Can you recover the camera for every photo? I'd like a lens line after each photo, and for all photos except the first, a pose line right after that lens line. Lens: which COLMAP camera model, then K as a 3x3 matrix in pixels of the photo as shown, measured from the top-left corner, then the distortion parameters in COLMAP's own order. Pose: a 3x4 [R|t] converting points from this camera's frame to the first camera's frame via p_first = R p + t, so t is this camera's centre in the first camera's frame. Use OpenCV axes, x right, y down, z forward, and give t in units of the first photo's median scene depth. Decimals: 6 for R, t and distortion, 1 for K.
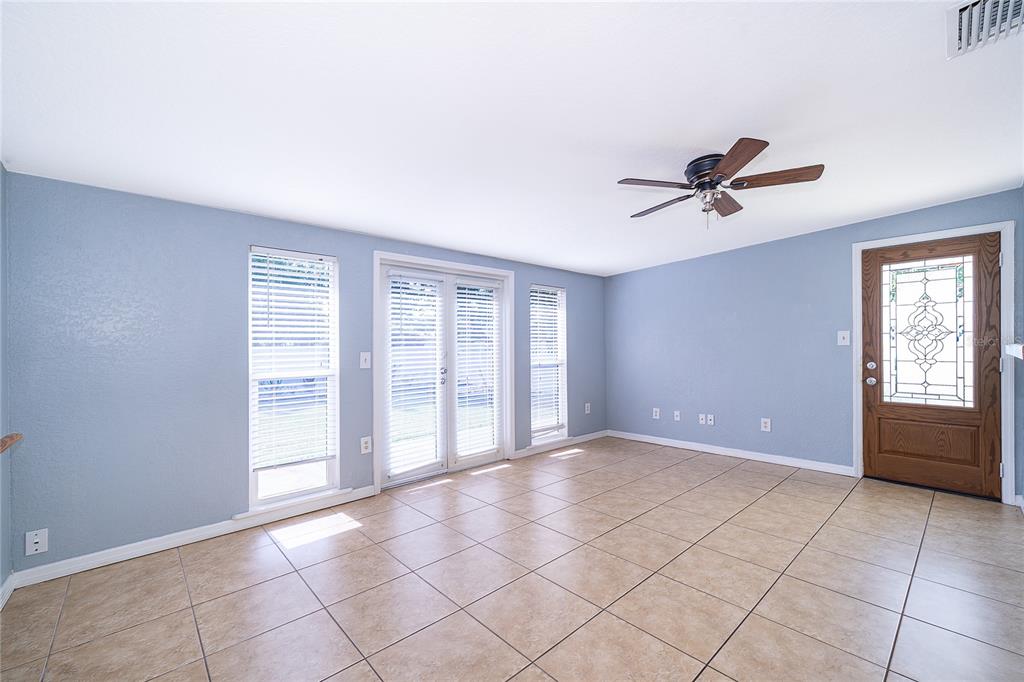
lens RADIAL K [[420.8, 0, 511.5], [0, 420.8, 351.5], [0, 0, 1]] dist [-0.001477, 0.000293]
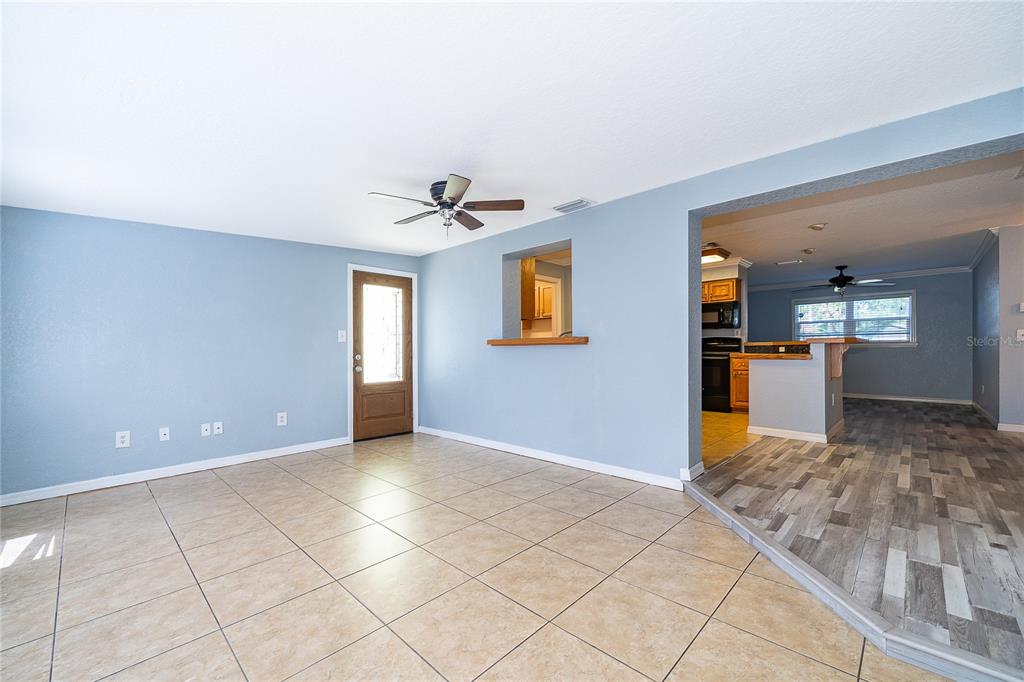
lens RADIAL K [[420.8, 0, 511.5], [0, 420.8, 351.5], [0, 0, 1]] dist [-0.001477, 0.000293]
pose [[-0.068191, 0.007170, 0.997647, -0.521649], [0.019141, 0.999800, -0.005877, 0.032592], [-0.997489, 0.018695, -0.068314, 0.601879]]
